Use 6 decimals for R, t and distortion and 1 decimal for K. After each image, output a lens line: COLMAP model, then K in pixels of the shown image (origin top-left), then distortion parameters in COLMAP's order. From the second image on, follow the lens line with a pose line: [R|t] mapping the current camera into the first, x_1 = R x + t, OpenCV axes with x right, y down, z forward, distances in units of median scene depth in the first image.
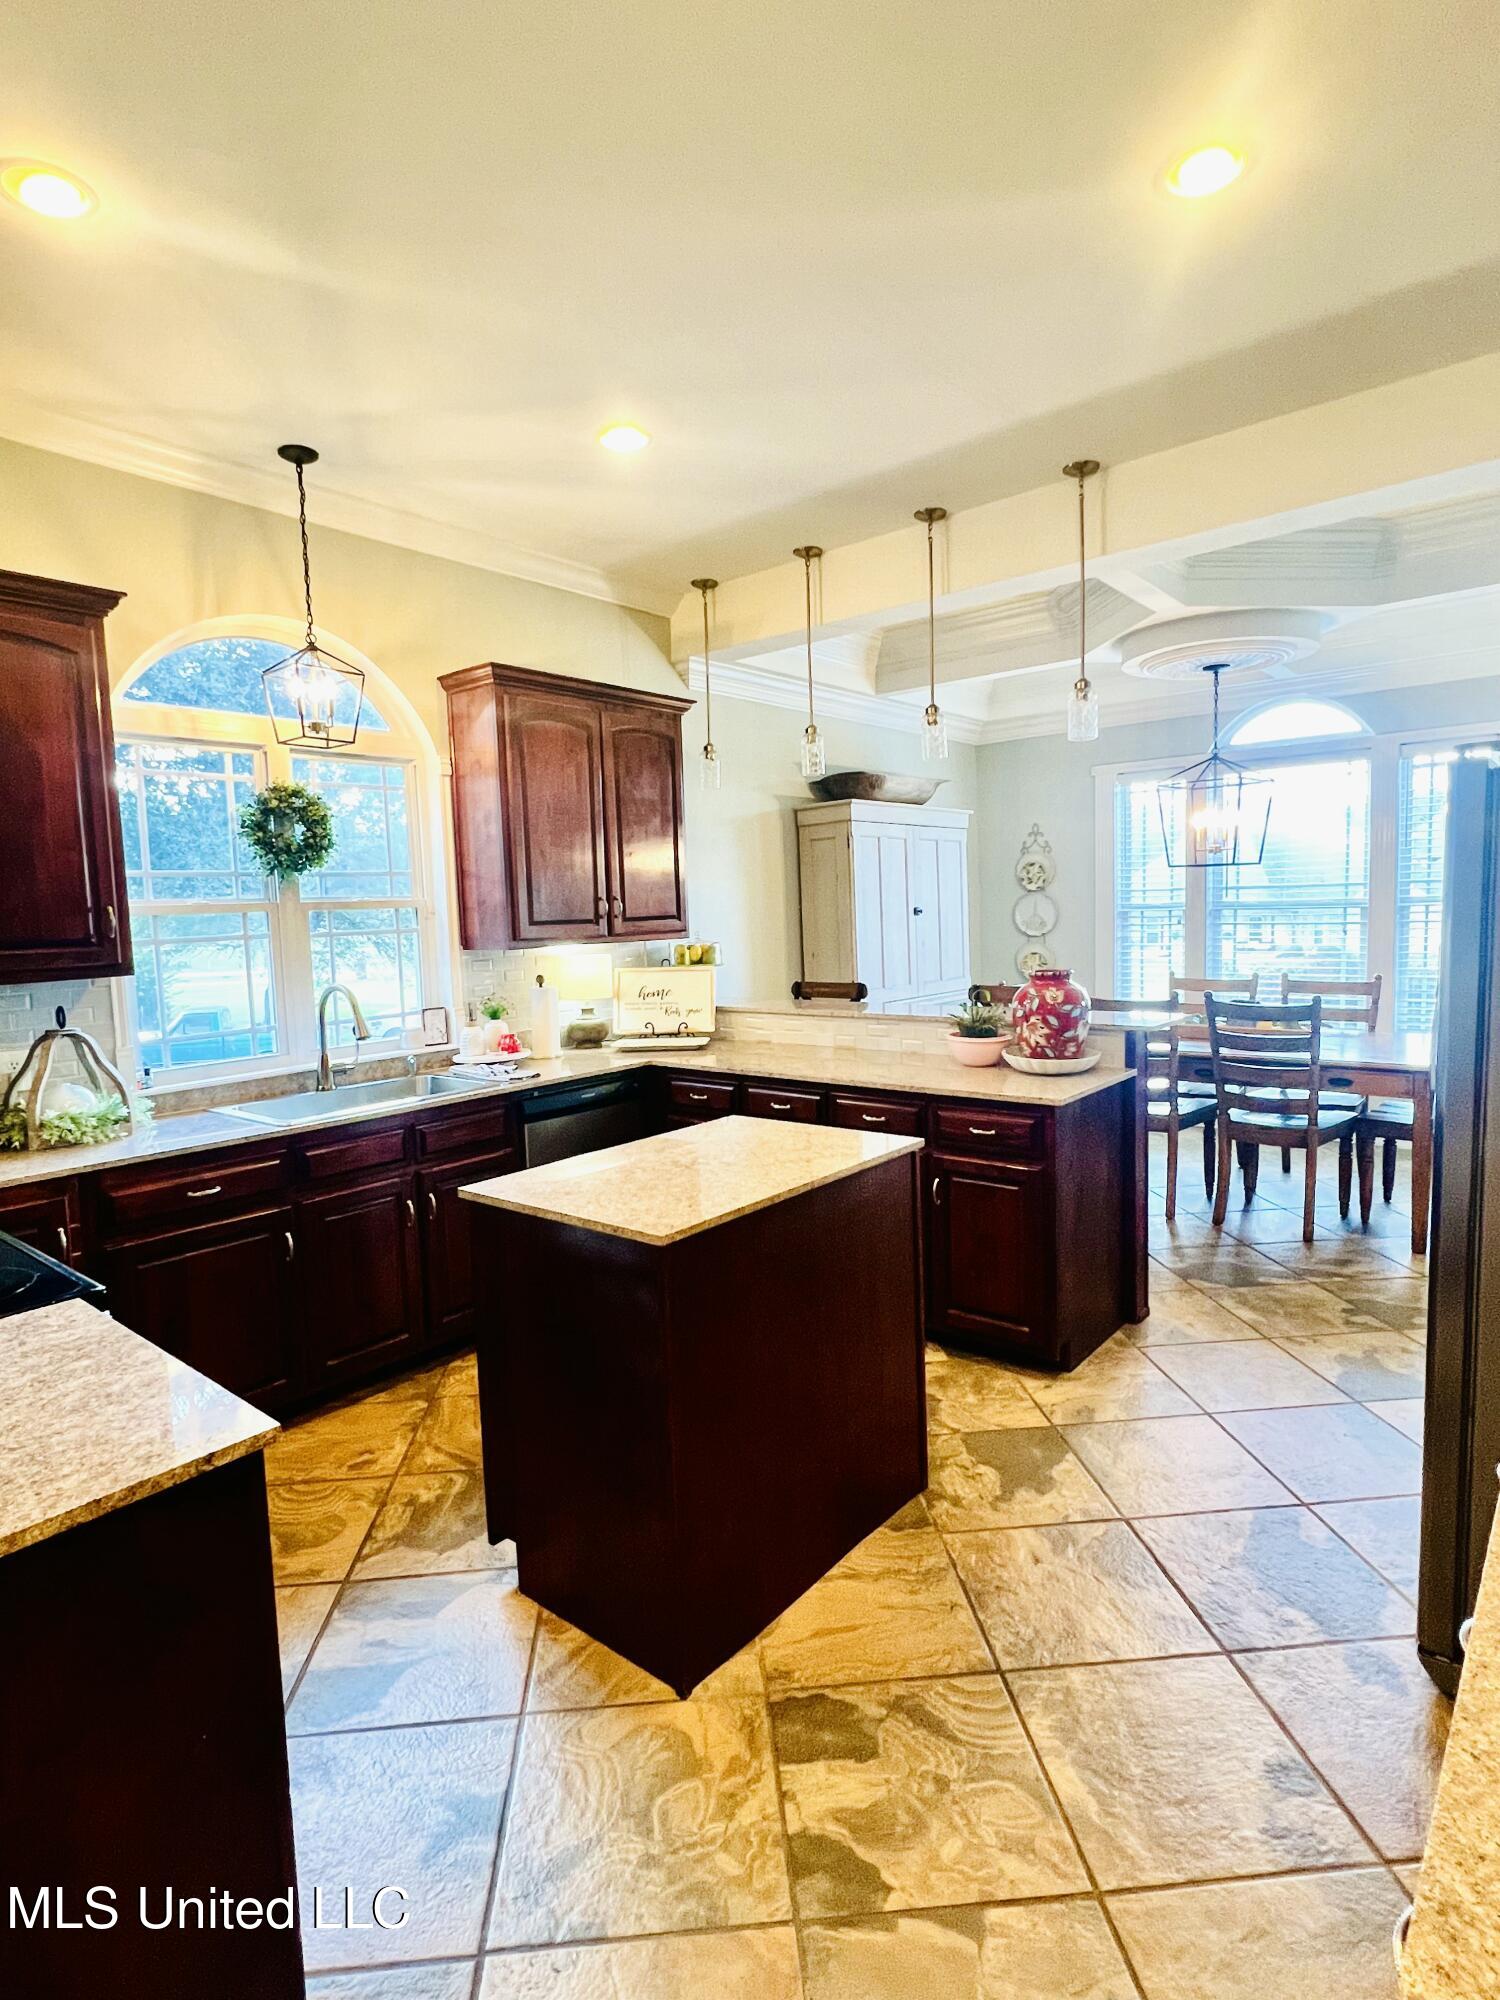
lens RADIAL K [[1051.0, 0, 753.7], [0, 1051.0, 1005.0], [0, 0, 1]] dist [0.000661, 0.000474]
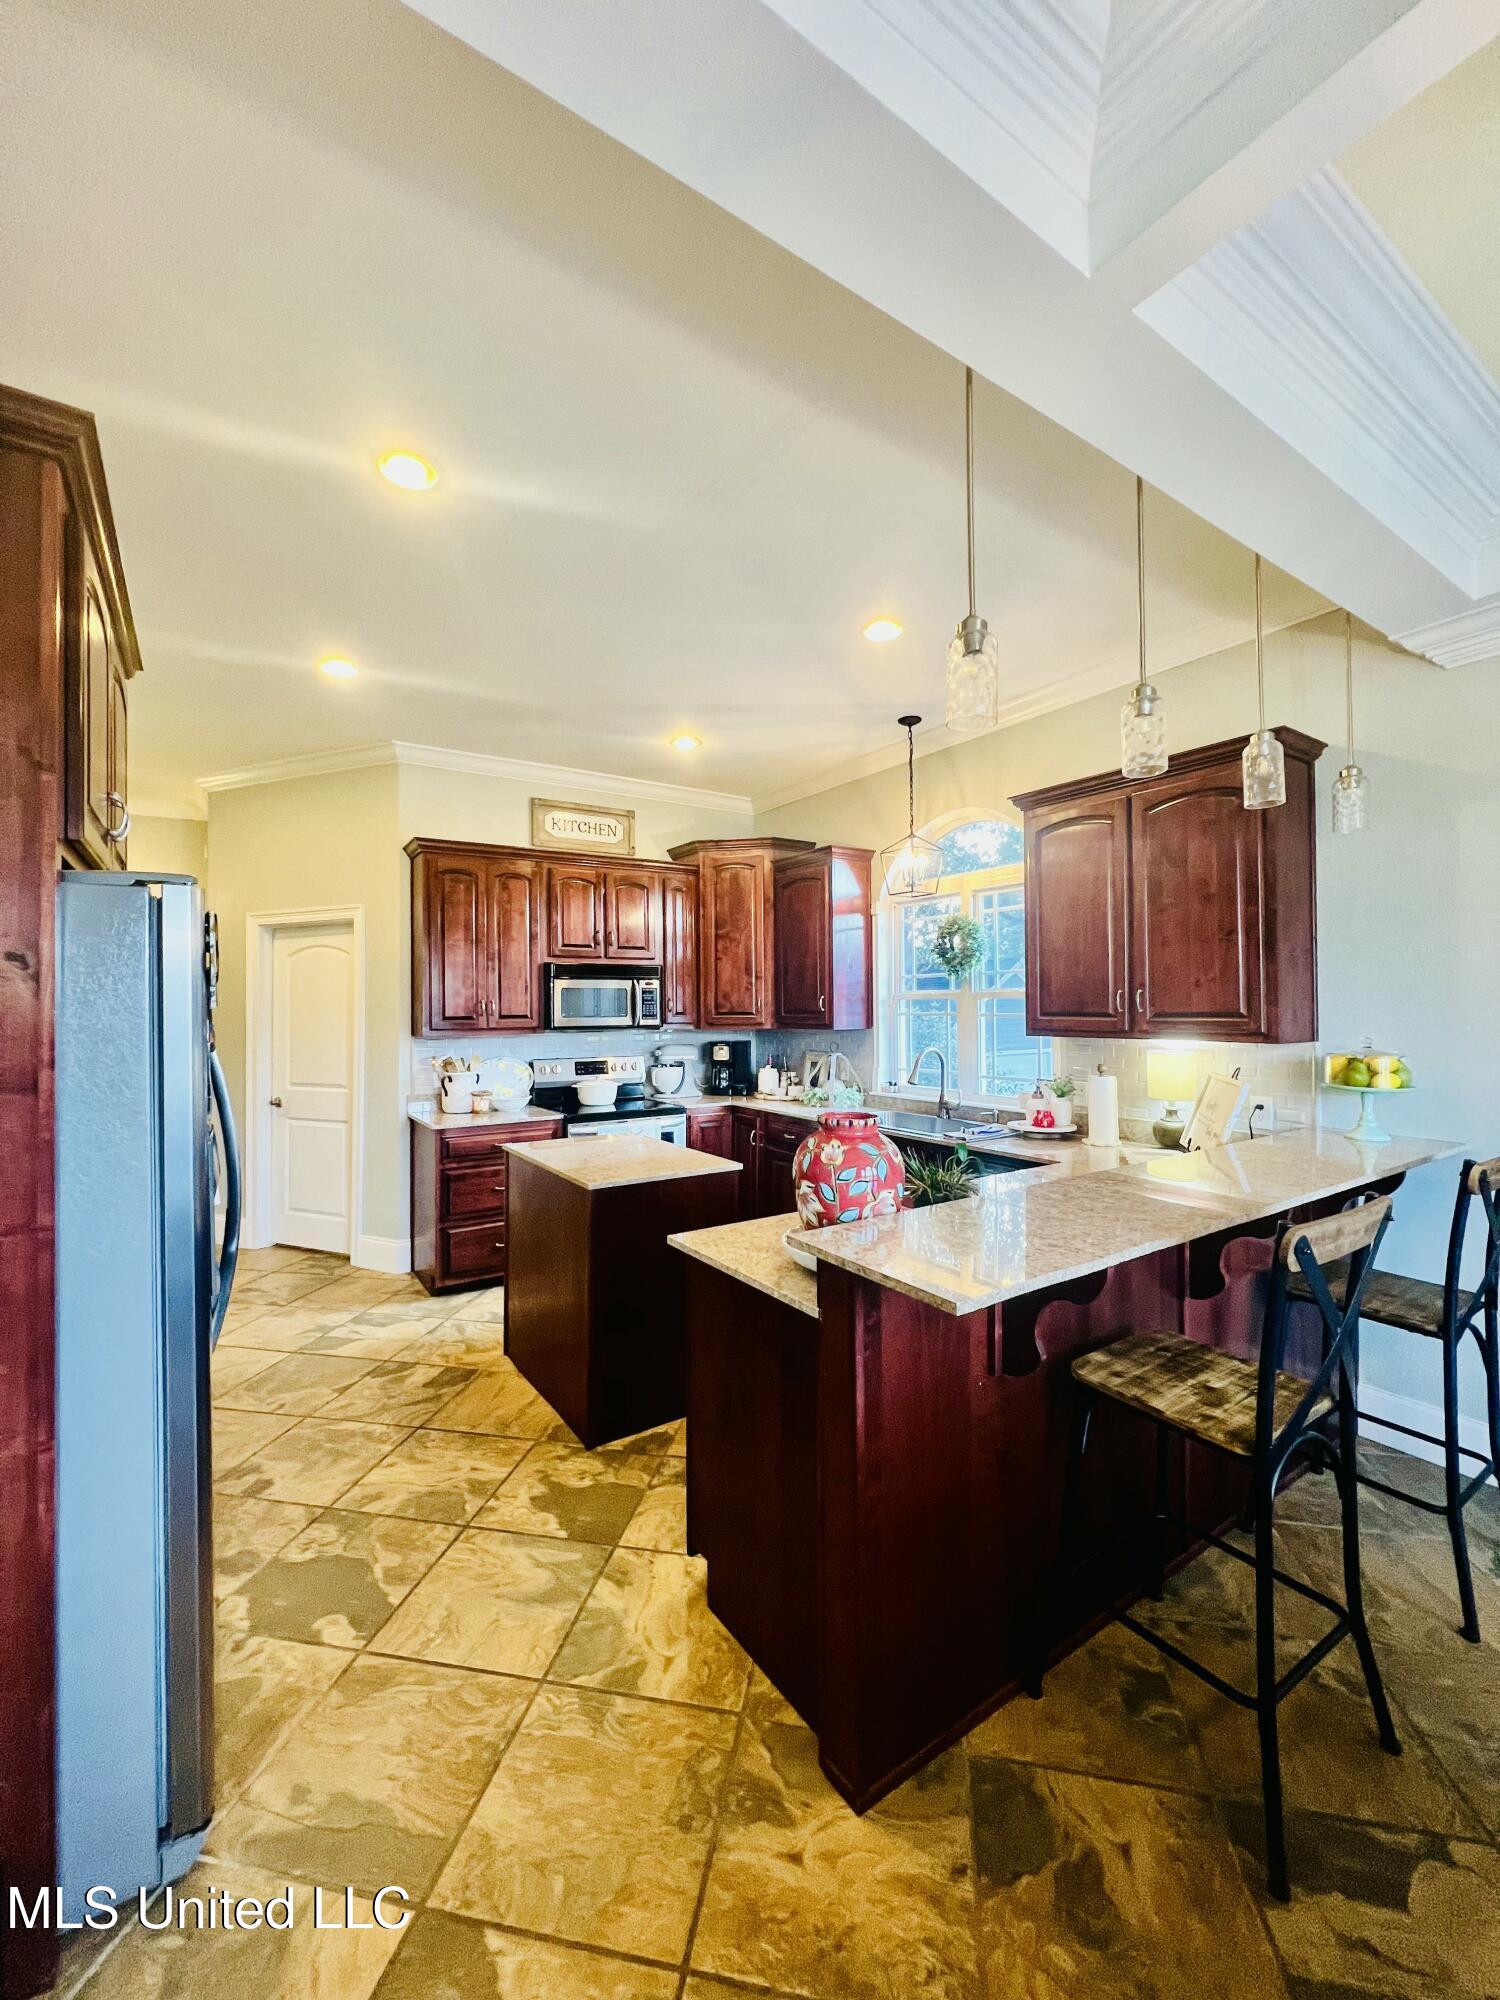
lens RADIAL K [[802.6, 0, 740.2], [0, 802.6, 1005.4], [0, 0, 1]] dist [0.001688, 0.000231]
pose [[-0.289595, 0.034941, -0.956511, 1.037532], [-0.074771, 0.995454, 0.059001, -0.169168], [0.954224, 0.088606, -0.285666, 1.396608]]
